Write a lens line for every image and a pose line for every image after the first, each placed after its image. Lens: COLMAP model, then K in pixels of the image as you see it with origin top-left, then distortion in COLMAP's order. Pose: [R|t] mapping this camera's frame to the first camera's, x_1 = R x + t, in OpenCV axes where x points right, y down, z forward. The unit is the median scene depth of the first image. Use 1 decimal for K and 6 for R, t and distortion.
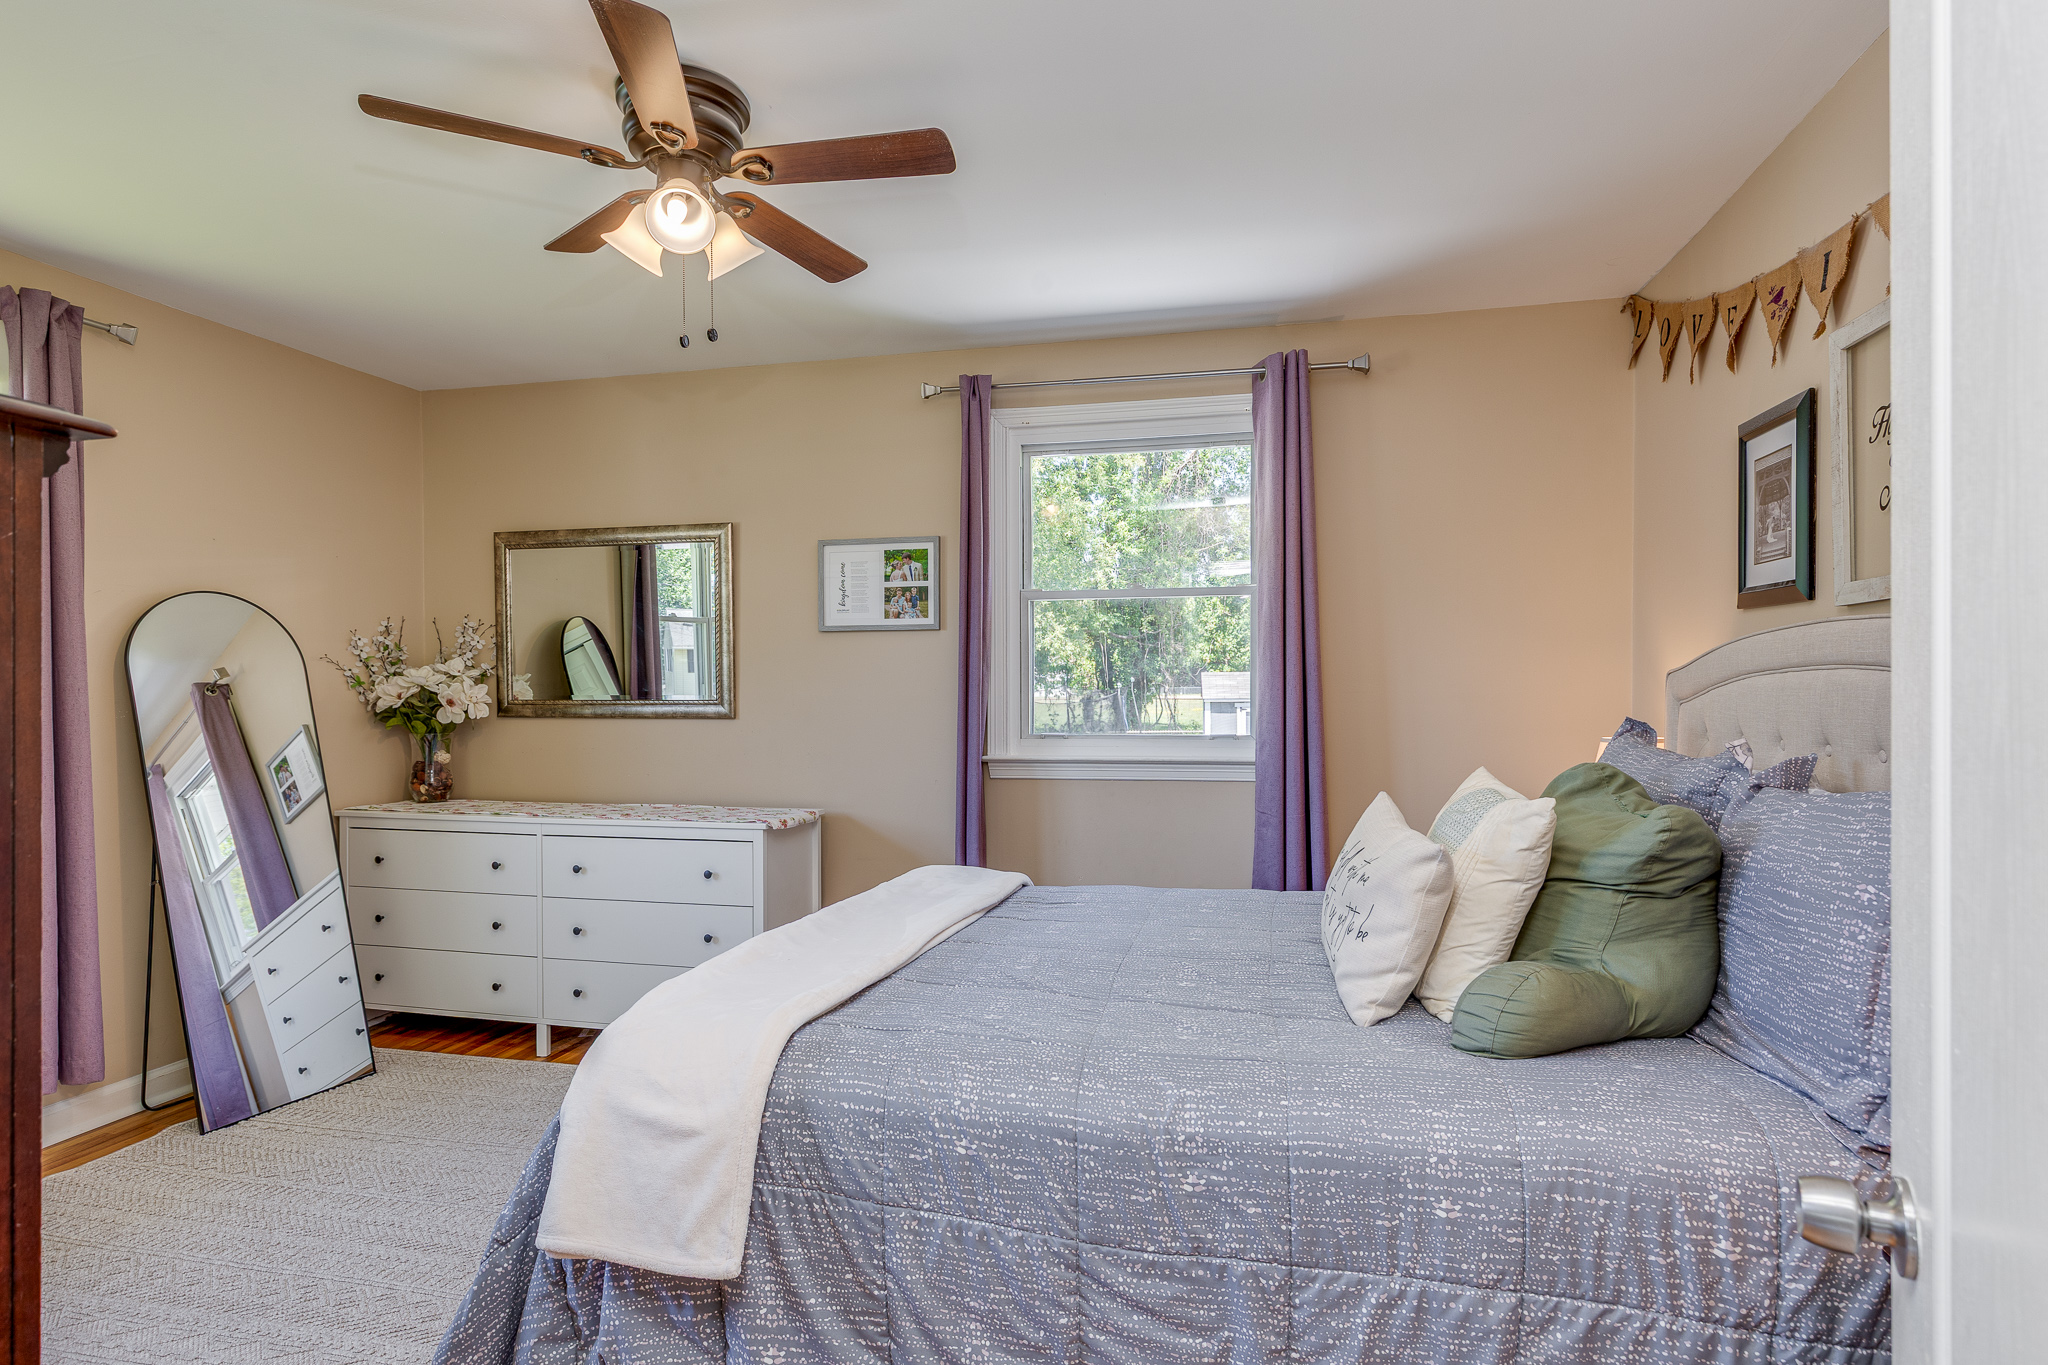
lens RADIAL K [[1064.6, 0, 1024.7], [0, 1064.6, 697.5], [0, 0, 1]] dist [0.001643, -0.000491]
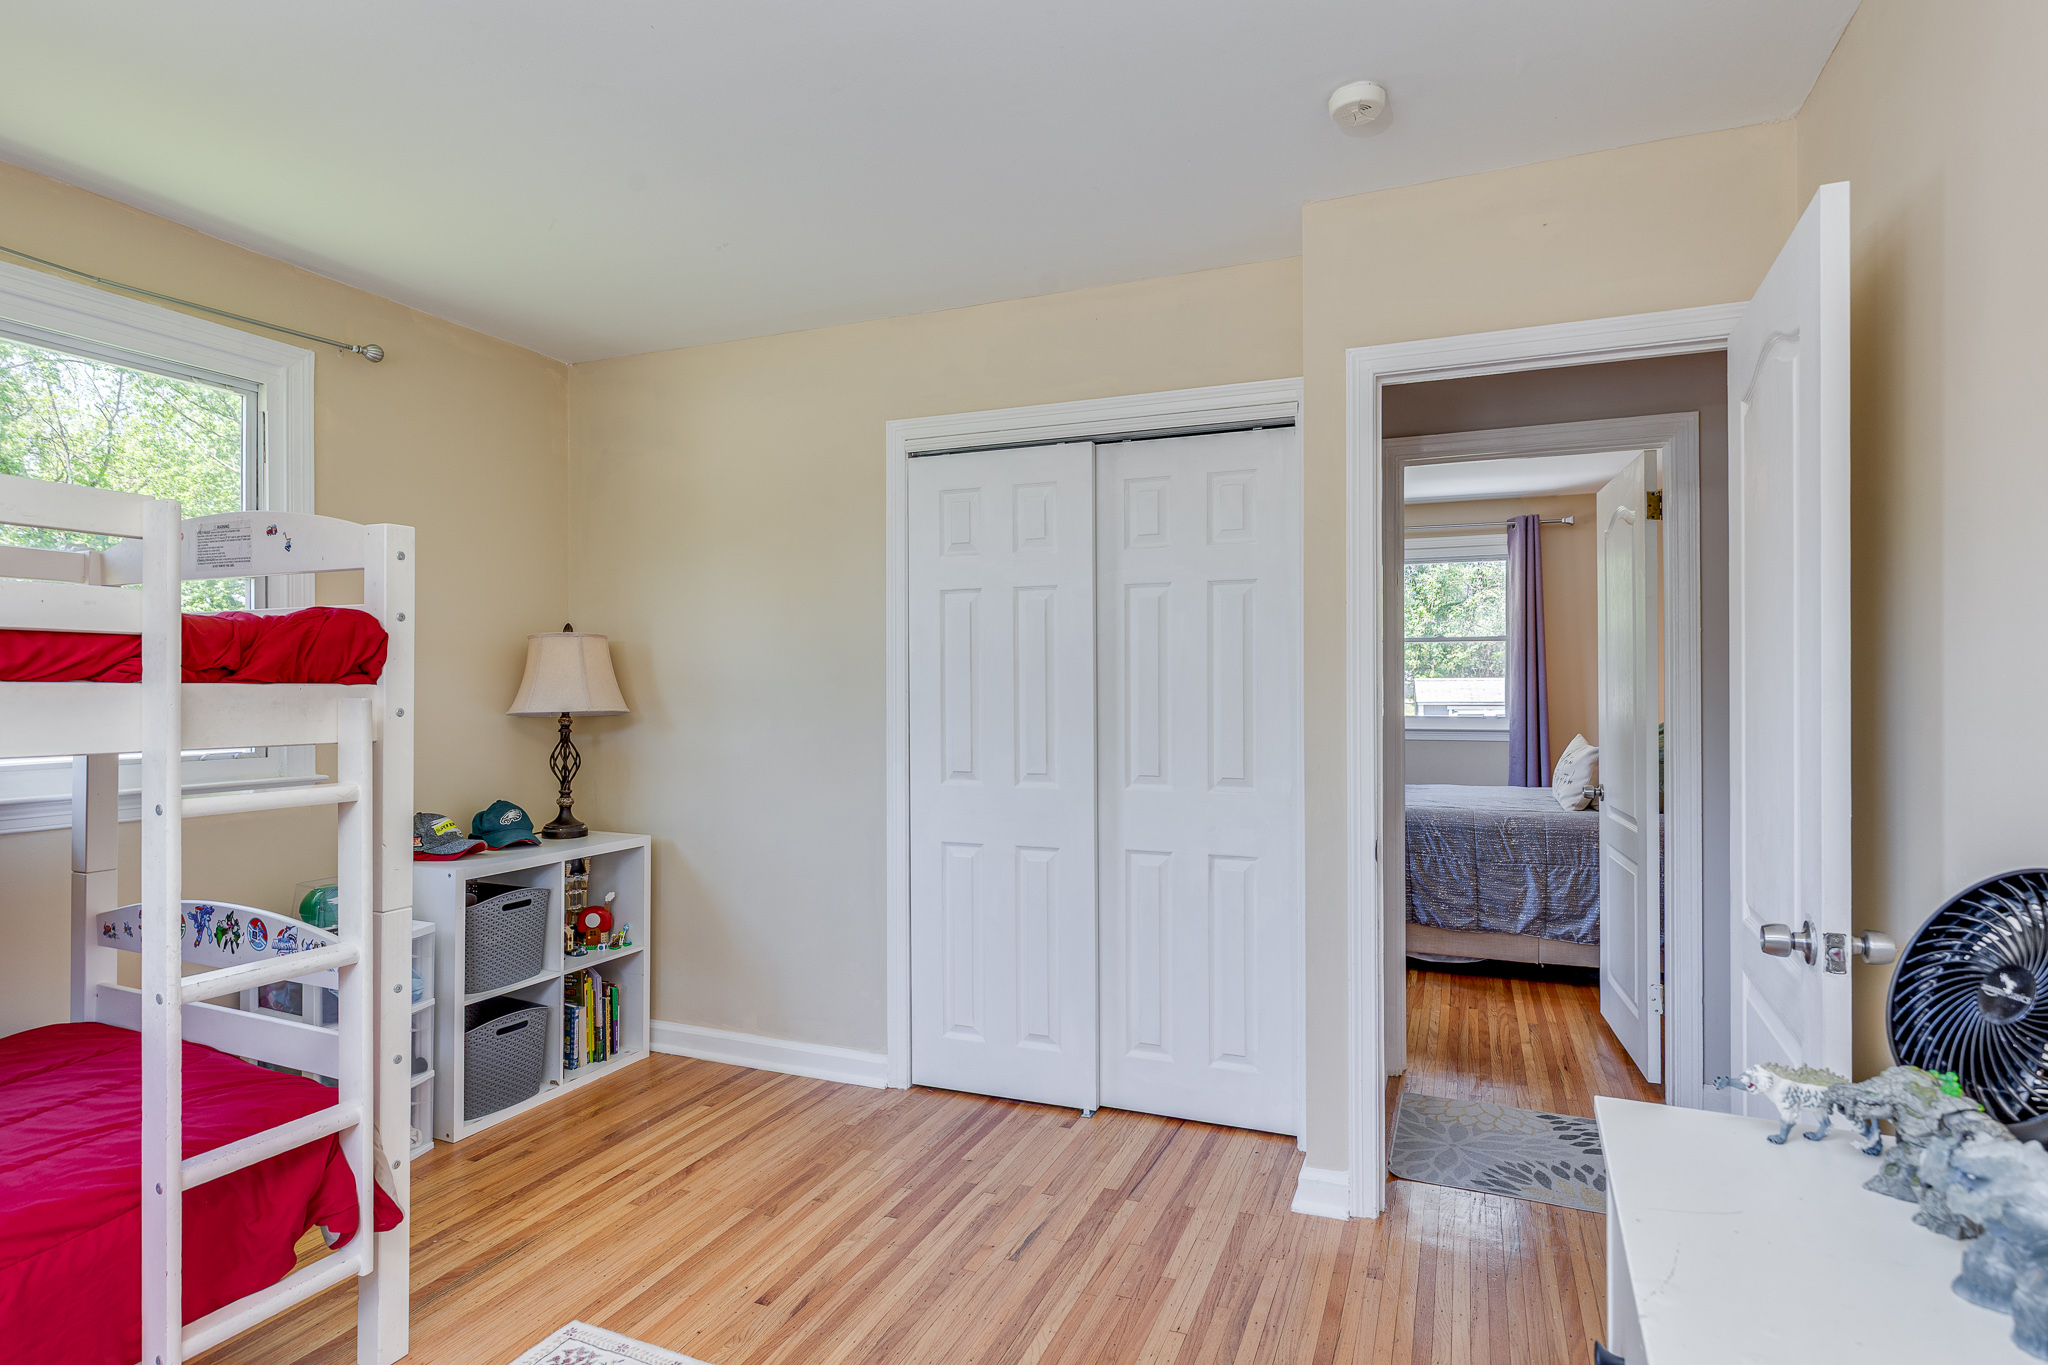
lens RADIAL K [[1064.6, 0, 1027.7], [0, 1064.6, 680.8], [0, 0, 1]] dist [0.001643, -0.000491]
pose [[0.986169, 0.004631, -0.165679, -0.288214], [-0.007768, 0.999802, -0.018293, 0.013016], [0.165561, 0.019327, 0.986010, -0.922692]]
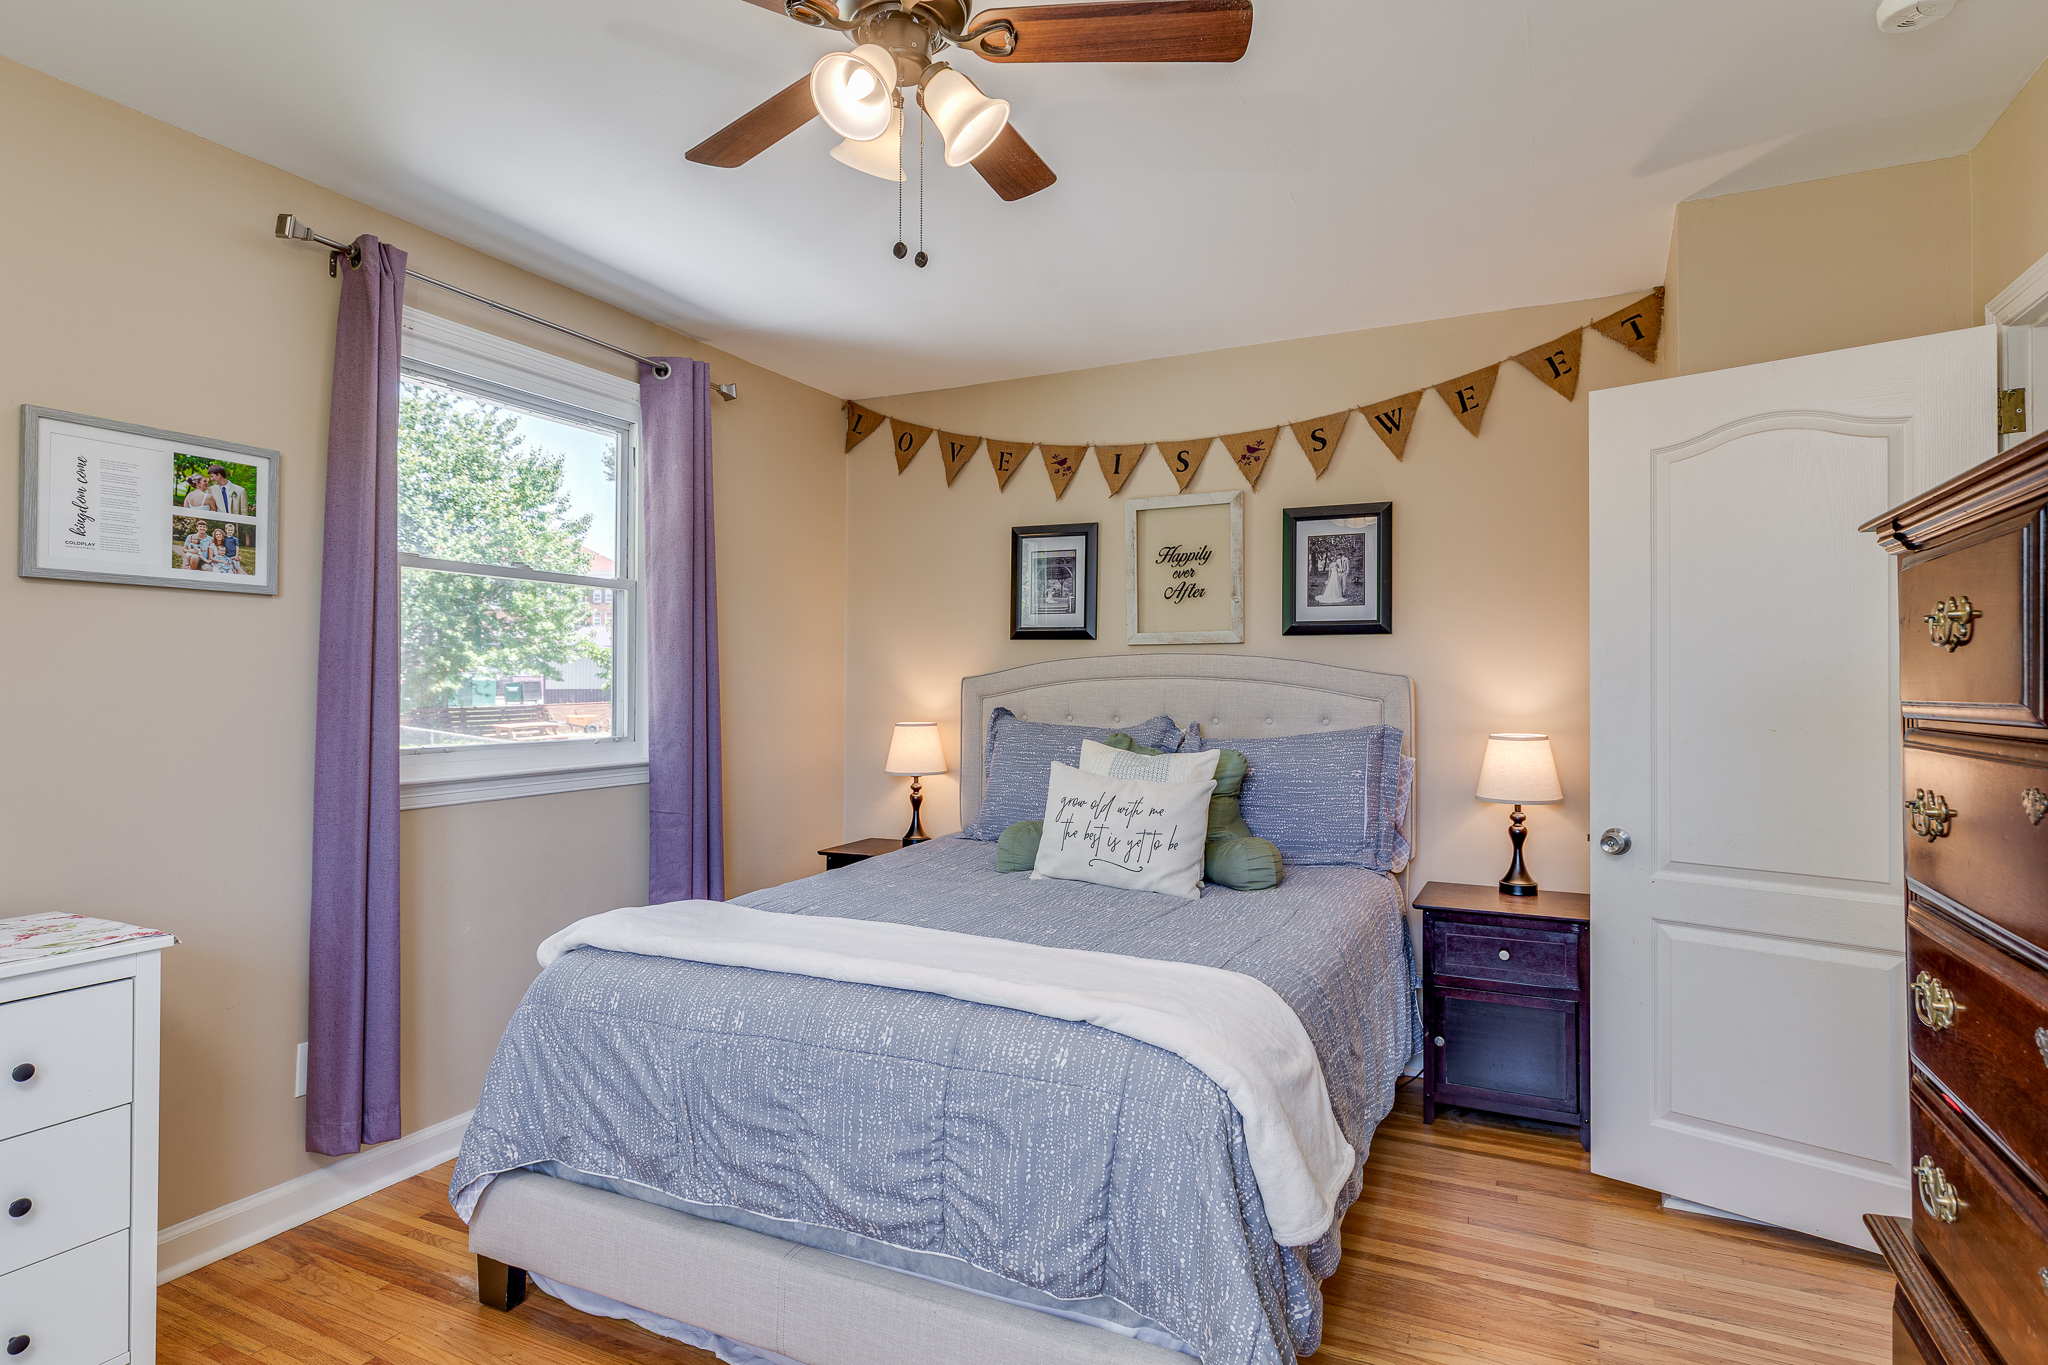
lens RADIAL K [[1064.6, 0, 1025.5], [0, 1064.6, 668.4], [0, 0, 1]] dist [0.001643, -0.000491]
pose [[0.230583, 0.020151, 0.972844, -0.602408], [0.003851, 0.999759, -0.021622, -0.003509], [-0.973045, 0.008732, 0.230450, 0.405053]]
